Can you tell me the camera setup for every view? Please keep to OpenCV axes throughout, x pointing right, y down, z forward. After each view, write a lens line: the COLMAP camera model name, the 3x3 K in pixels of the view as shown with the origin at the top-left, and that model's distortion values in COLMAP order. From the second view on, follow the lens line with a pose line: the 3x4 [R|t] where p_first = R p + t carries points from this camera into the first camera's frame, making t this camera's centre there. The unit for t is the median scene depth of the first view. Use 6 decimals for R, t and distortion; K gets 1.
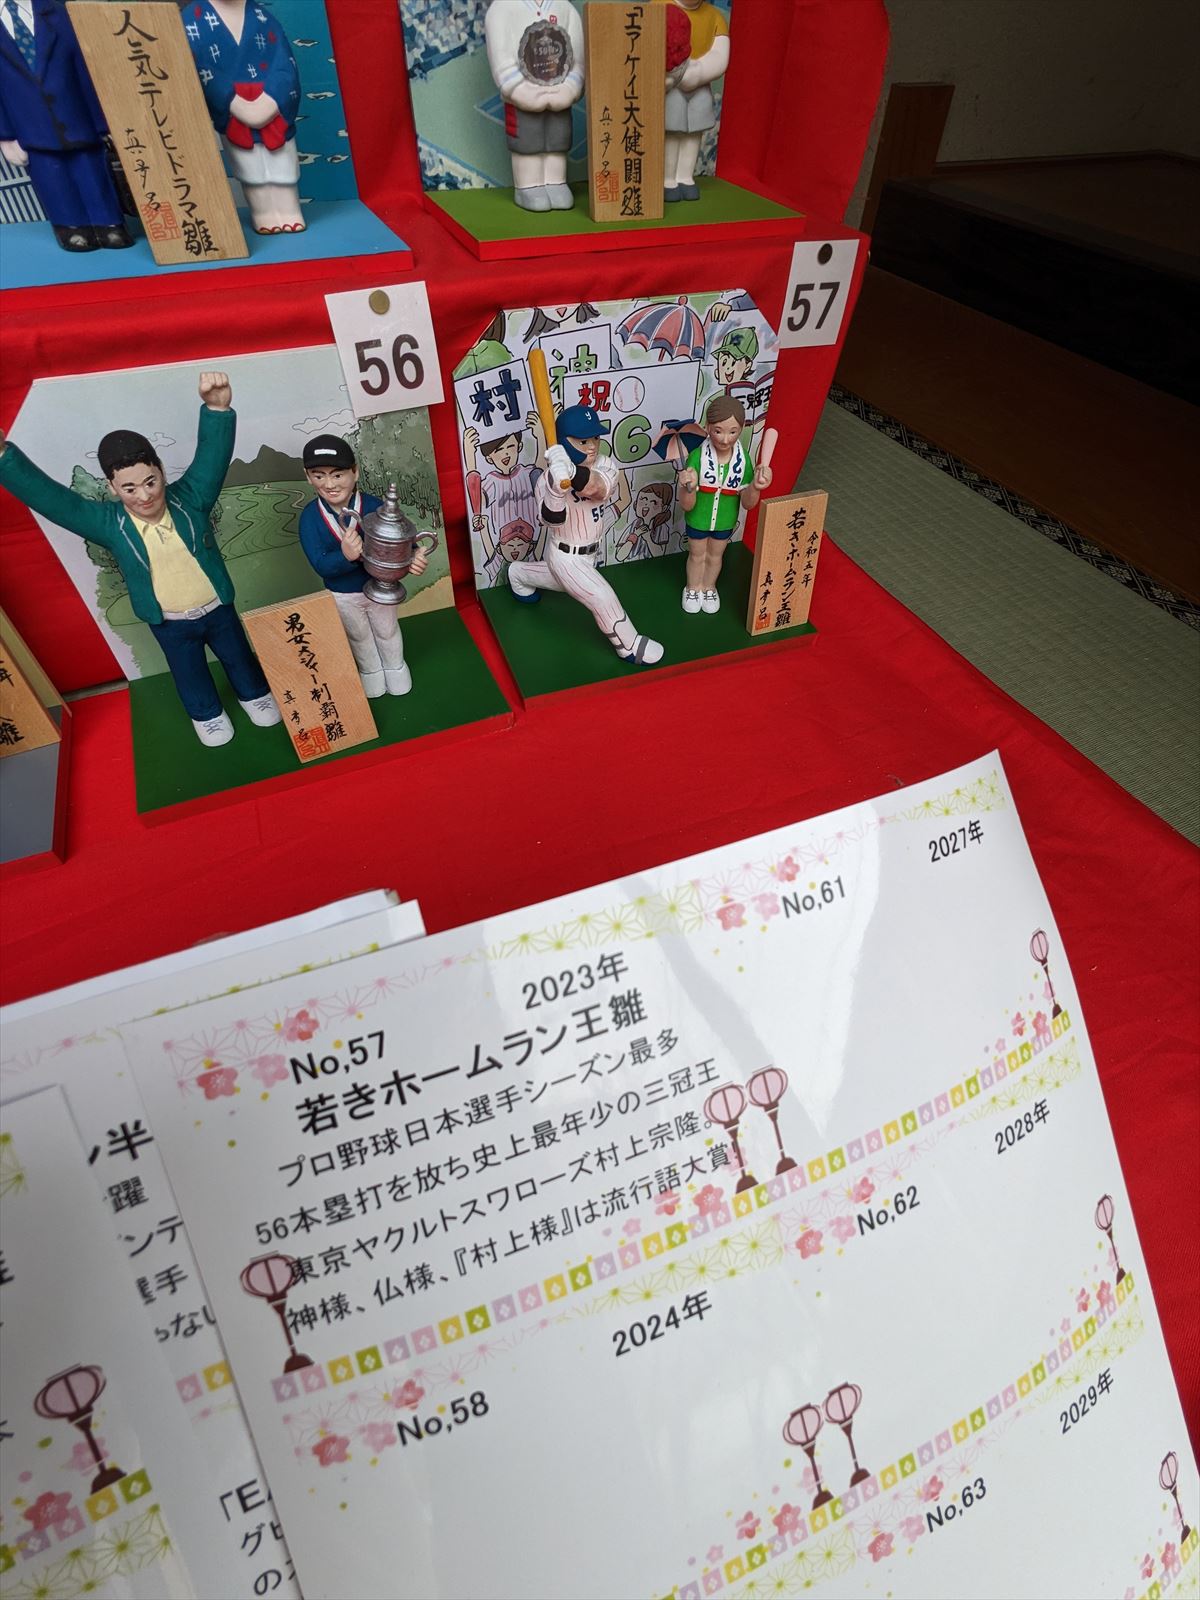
lens RADIAL K [[757.6, 0, 606.1], [0, 757.6, 798.8], [0, 0, 1]] dist [-0.001451, -0.000157]
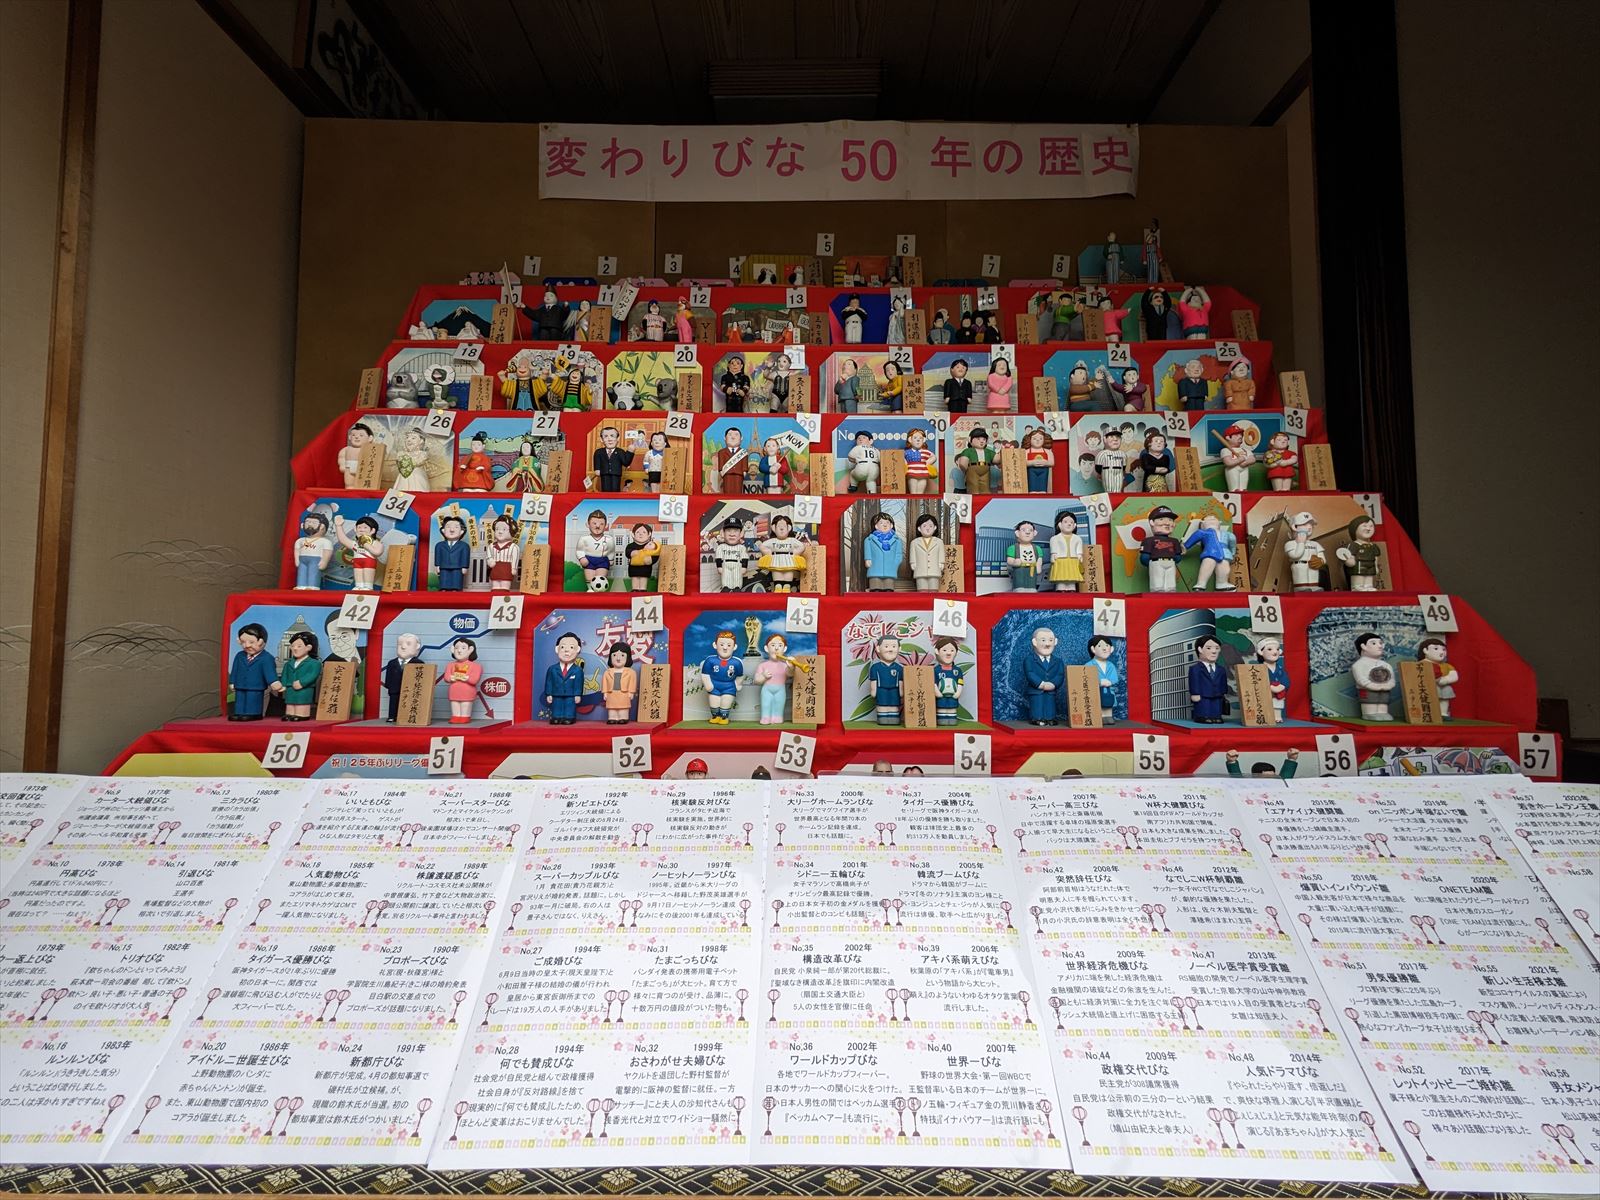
lens RADIAL K [[757.6, 0, 803.1], [0, 757.6, 602.1], [0, 0, 1]] dist [-0.001451, -0.000157]
pose [[0.902852, -0.055351, -0.426373, -0.747243], [-0.302500, 0.622937, -0.721418, 1.400615], [0.305534, 0.780312, 0.545676, -1.287897]]
